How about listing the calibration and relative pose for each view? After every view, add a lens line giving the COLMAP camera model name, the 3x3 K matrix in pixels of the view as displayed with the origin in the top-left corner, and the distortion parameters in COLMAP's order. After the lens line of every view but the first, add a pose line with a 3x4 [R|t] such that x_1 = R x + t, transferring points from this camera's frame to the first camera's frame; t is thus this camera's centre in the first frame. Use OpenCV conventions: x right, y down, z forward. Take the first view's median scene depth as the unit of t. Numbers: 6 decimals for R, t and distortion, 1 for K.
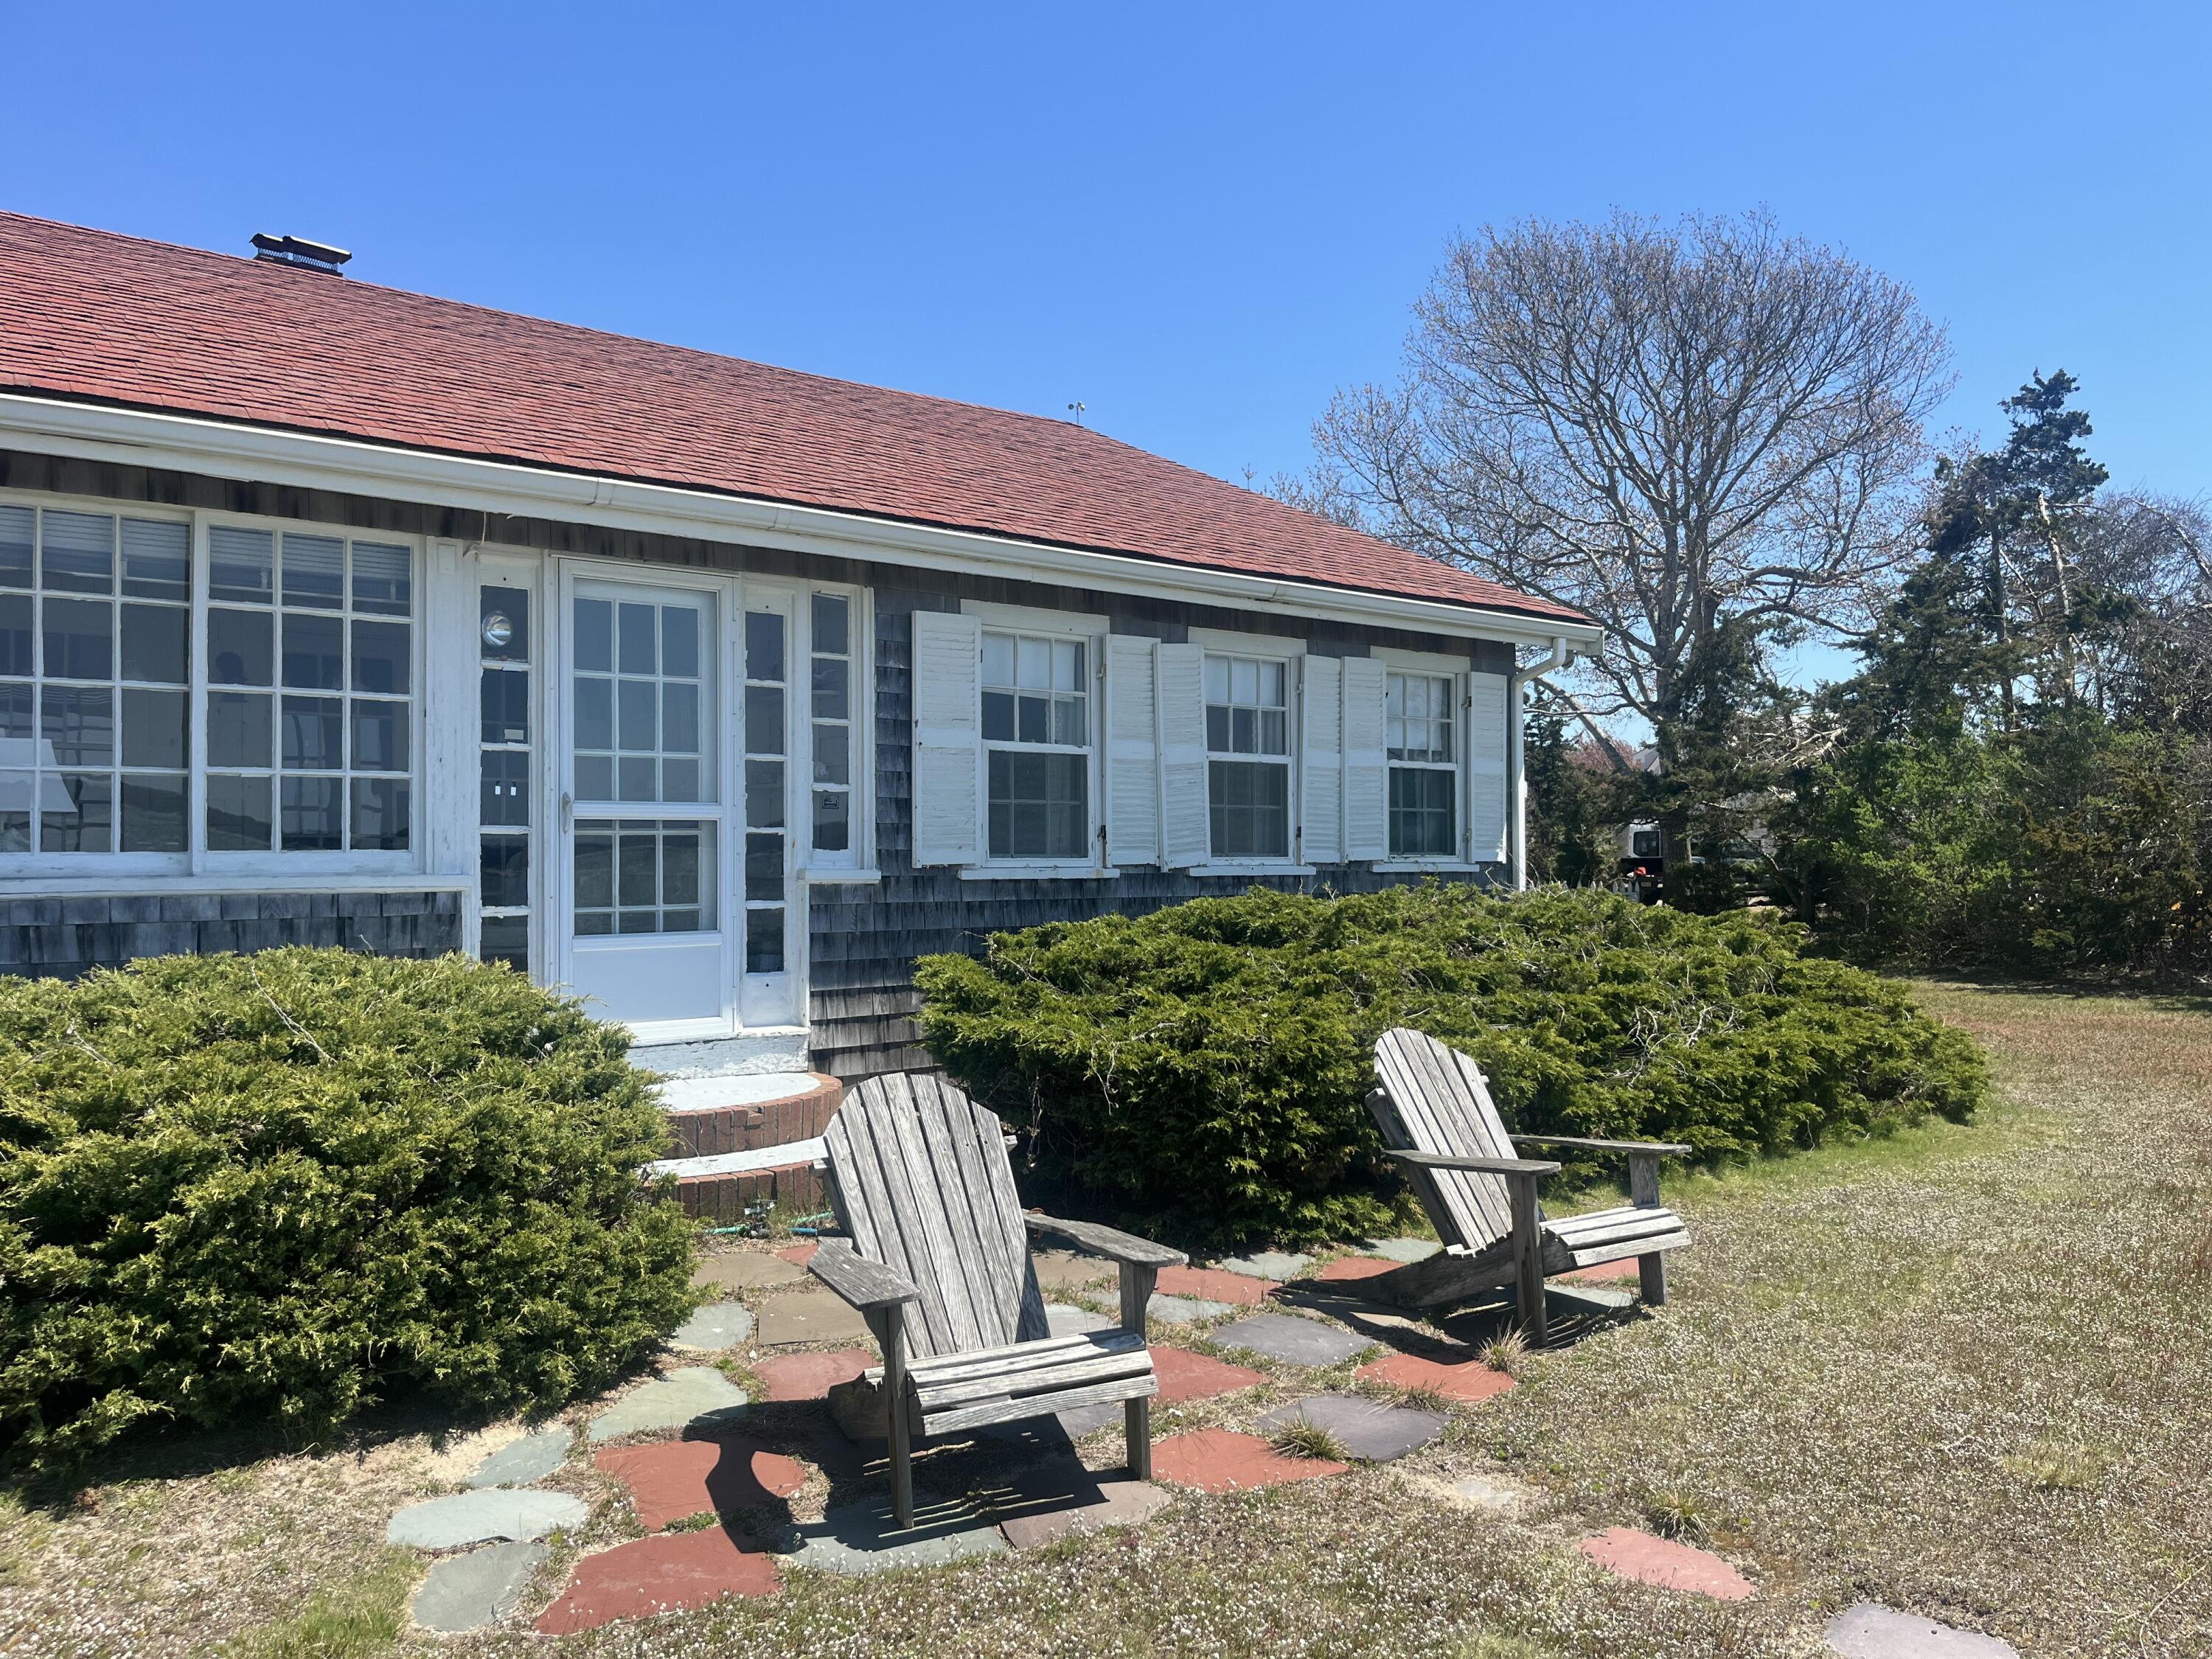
lens RADIAL K [[1638.9, 0, 1106.0], [0, 1638.9, 829.5], [0, 0, 1]] dist [0.089936, -0.133069]
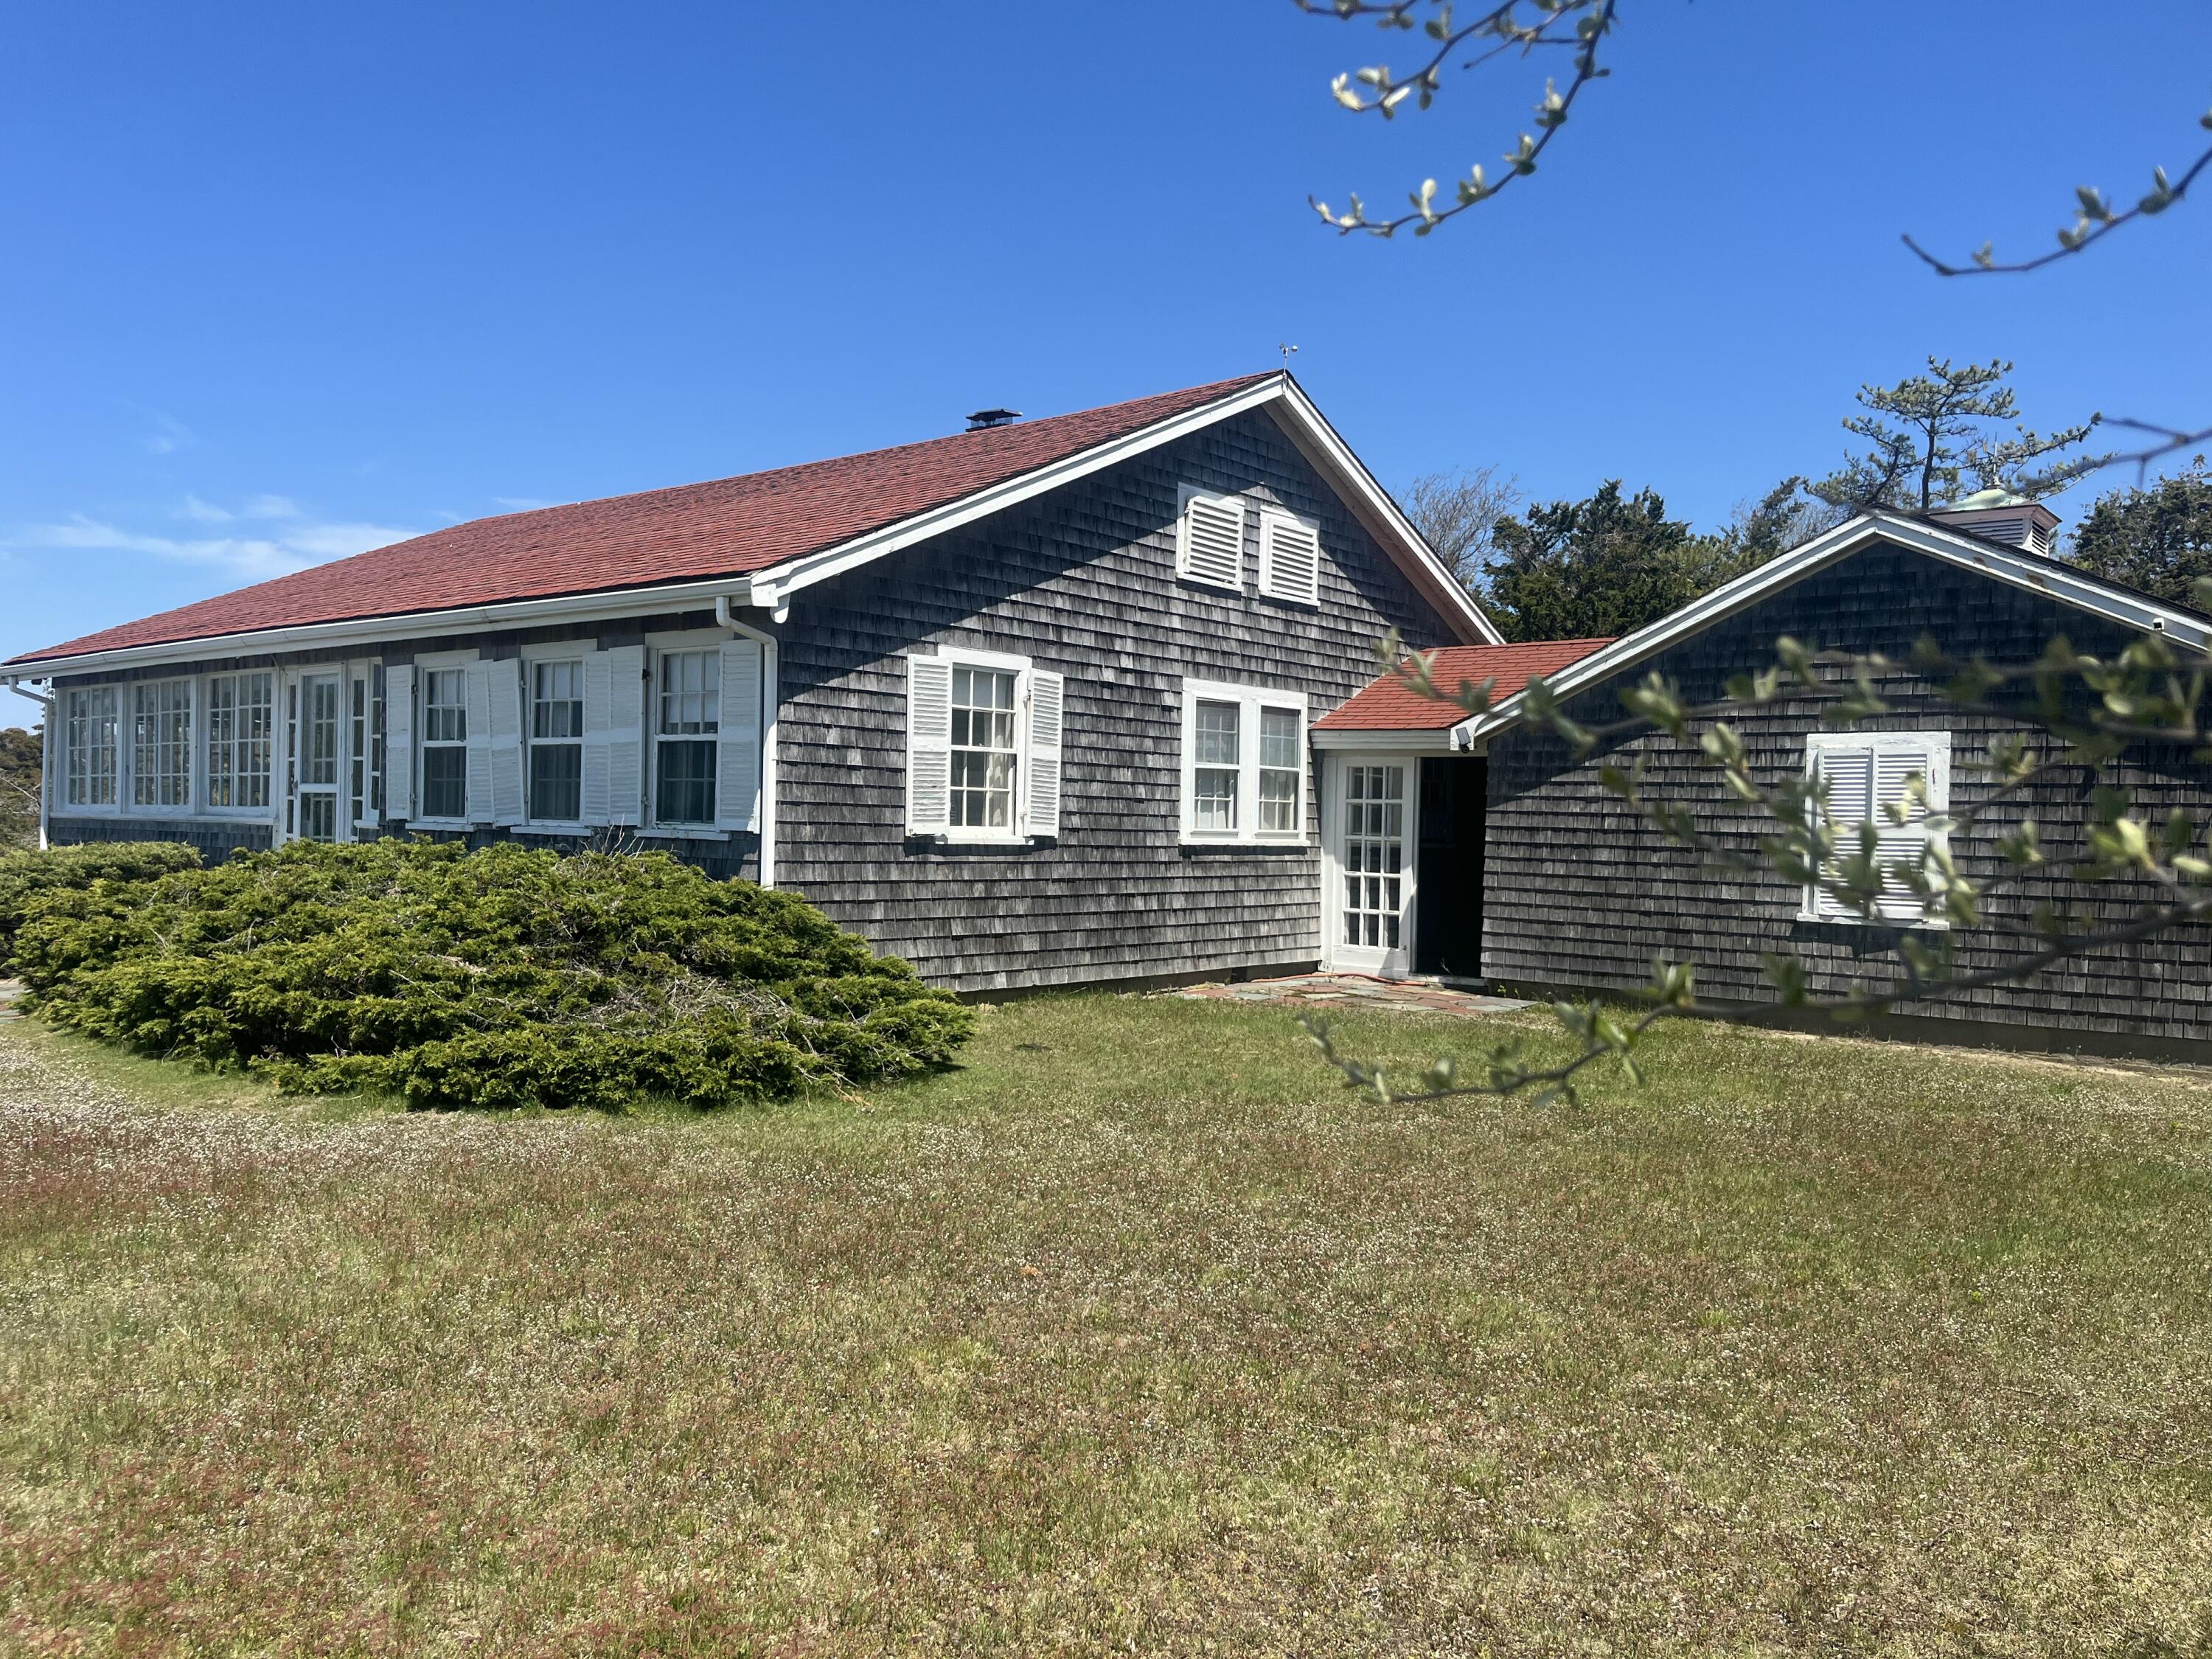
lens RADIAL K [[1638.9, 0, 1106.0], [0, 1638.9, 829.5], [0, 0, 1]] dist [0.089936, -0.133069]
pose [[0.167102, 0.016828, -0.985796, 1.414305], [-0.001427, 0.999857, 0.016826, 0.002003], [0.985939, -0.001405, 0.167102, 1.205896]]
